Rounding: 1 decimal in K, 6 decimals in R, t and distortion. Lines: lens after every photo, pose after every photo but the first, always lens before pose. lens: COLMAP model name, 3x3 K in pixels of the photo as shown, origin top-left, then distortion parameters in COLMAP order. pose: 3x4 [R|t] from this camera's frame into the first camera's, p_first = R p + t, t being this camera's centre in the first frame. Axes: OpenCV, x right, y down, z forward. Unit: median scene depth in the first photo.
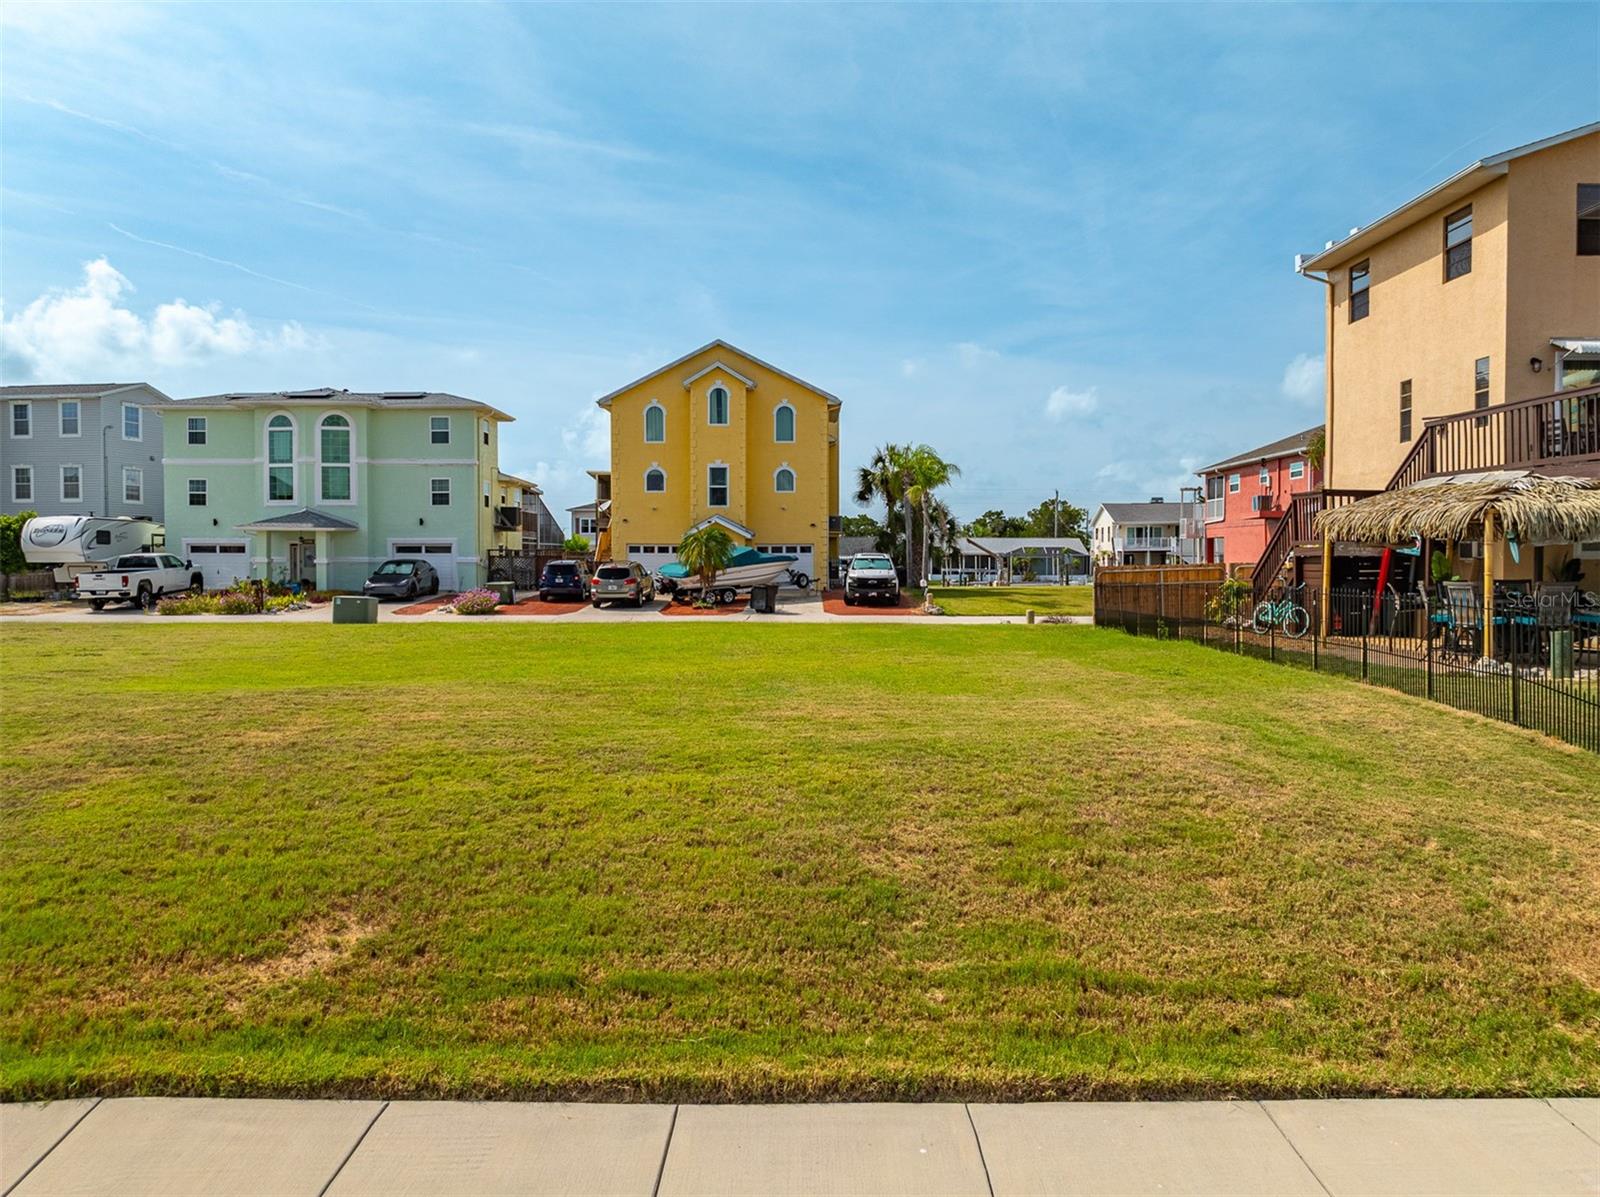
lens RADIAL K [[1124.4, 0, 800.2], [0, 1124.4, 592.9], [0, 0, 1]] dist [-0.027424, 0.006422]
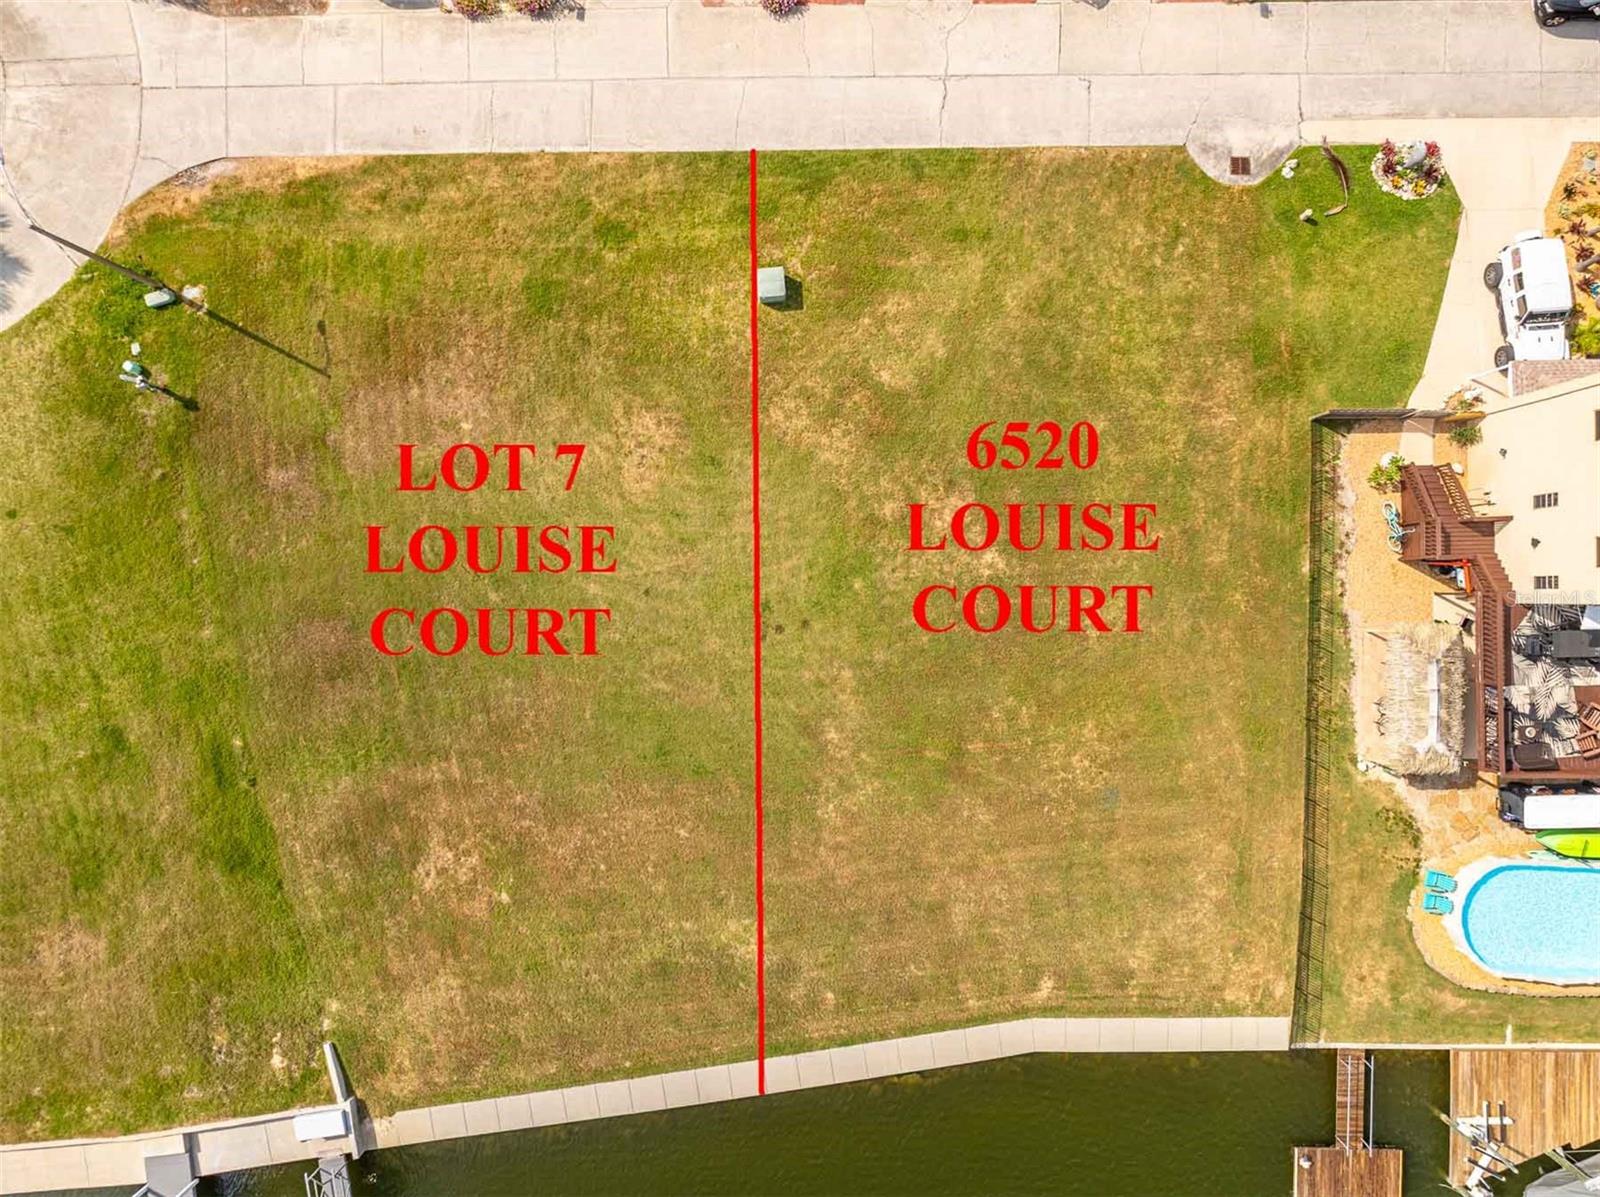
lens RADIAL K [[1132.3, 0, 795.4], [0, 1132.3, 589.6], [0, 0, 1]] dist [-0.037712, 0.020470]
pose [[0.999863, -0.005956, -0.015445, -0.216875], [0.015643, 0.034729, 0.999274, -0.775875], [-0.005416, -0.999379, 0.034817, 0.378625]]
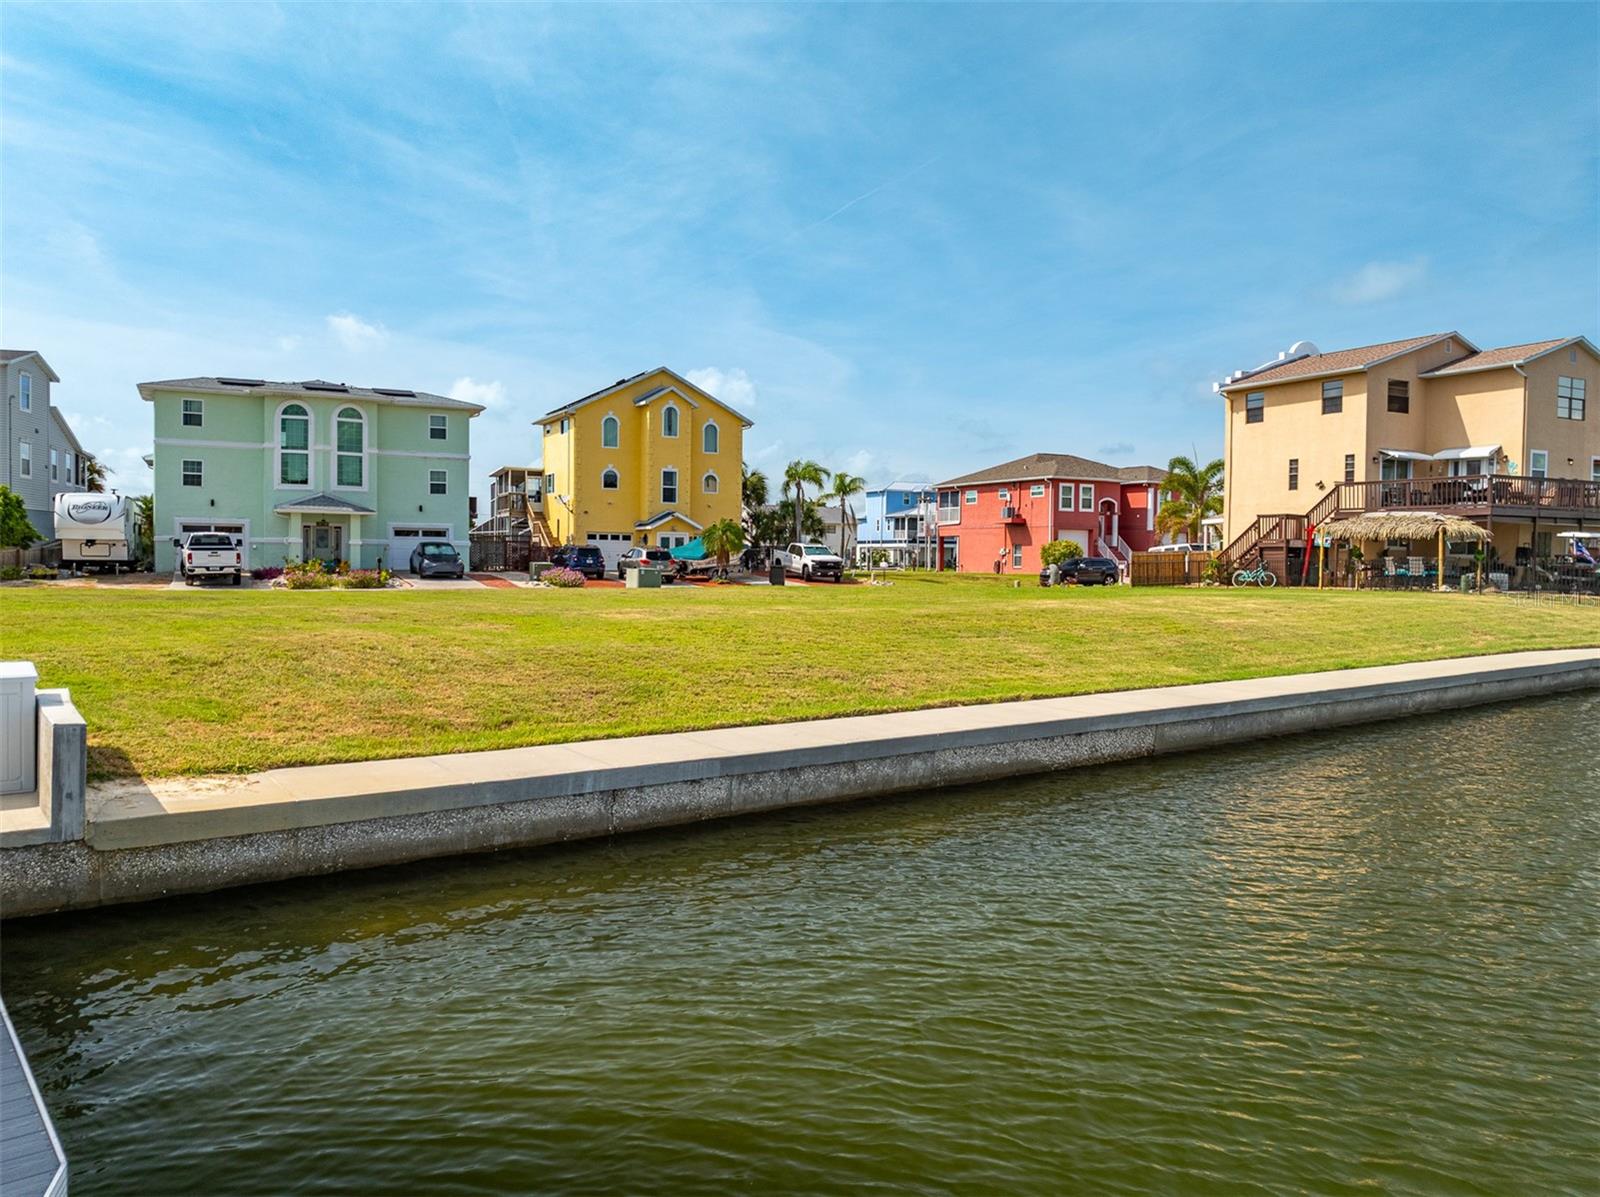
lens RADIAL K [[1143.0, 0, 795.7], [0, 1143.0, 589.9], [0, 0, 1]] dist [-0.031119, 0.007139]
pose [[0.883472, -0.003299, 0.468471, -0.539588], [0.002499, 0.999994, 0.002330, 0.015637], [-0.468476, -0.000888, 0.883476, -0.173017]]
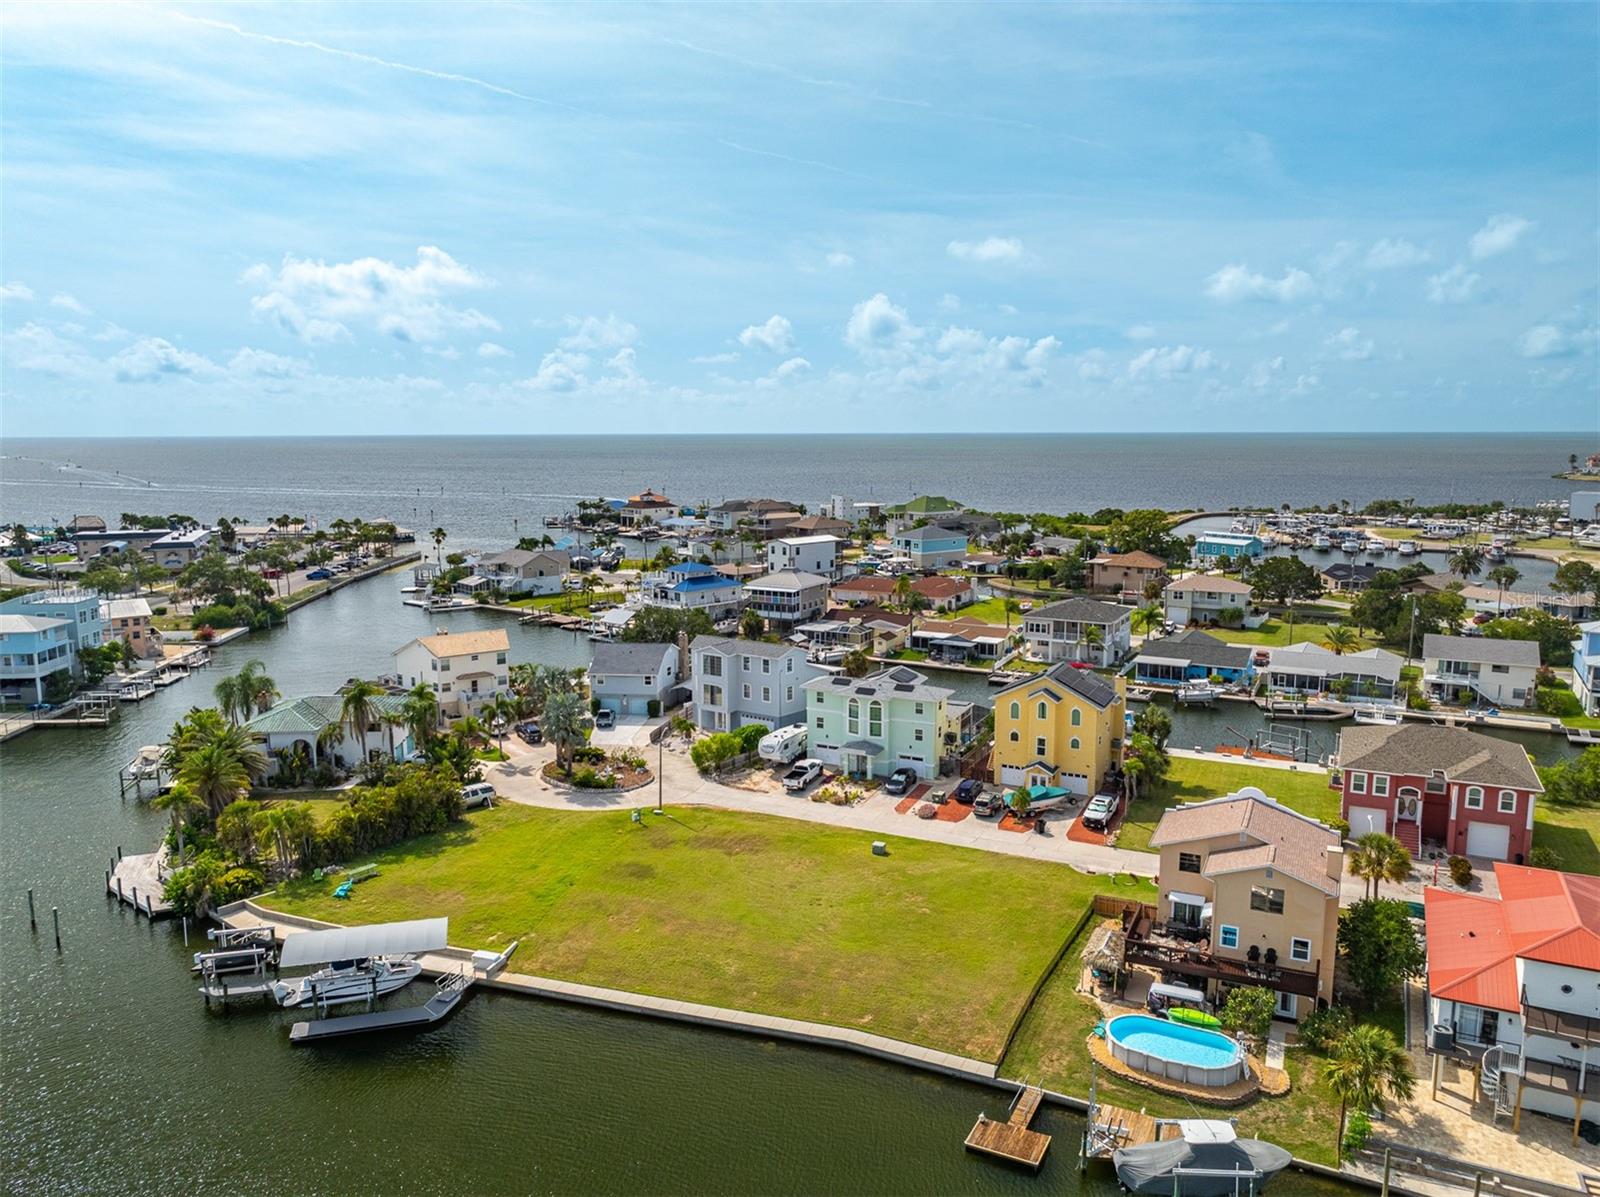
lens RADIAL K [[1124.4, 0, 800.2], [0, 1124.4, 592.9], [0, 0, 1]] dist [-0.027424, 0.006422]
pose [[0.893130, 0.058586, -0.445968, 0.453946], [-0.005892, 0.992920, 0.118639, -0.638360], [0.449761, -0.103332, 0.887152, -1.074213]]
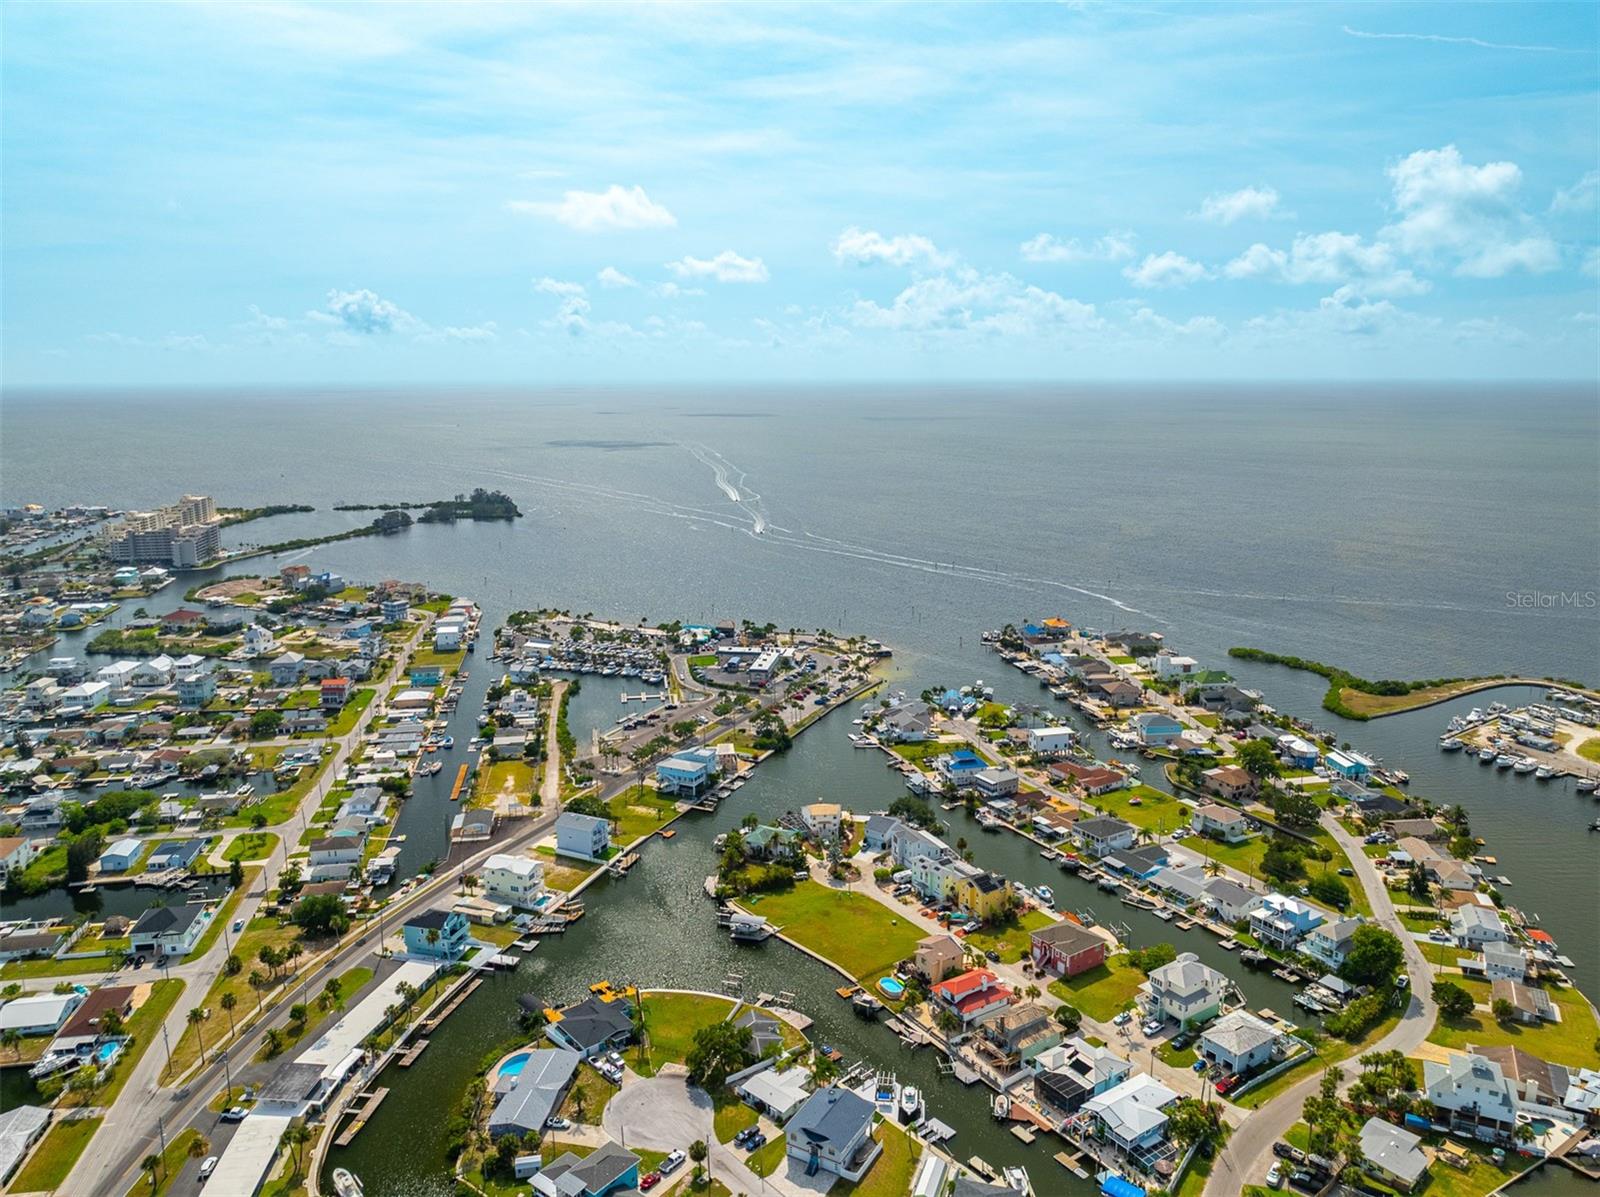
lens RADIAL K [[1139.7, 0, 796.6], [0, 1139.7, 594.4], [0, 0, 1]] dist [-0.024427, -0.010042]
pose [[0.544613, 0.160796, -0.823129, 4.484589], [-0.015091, 0.983169, 0.182074, -2.999433], [0.838551, -0.086738, 0.537874, -3.172983]]
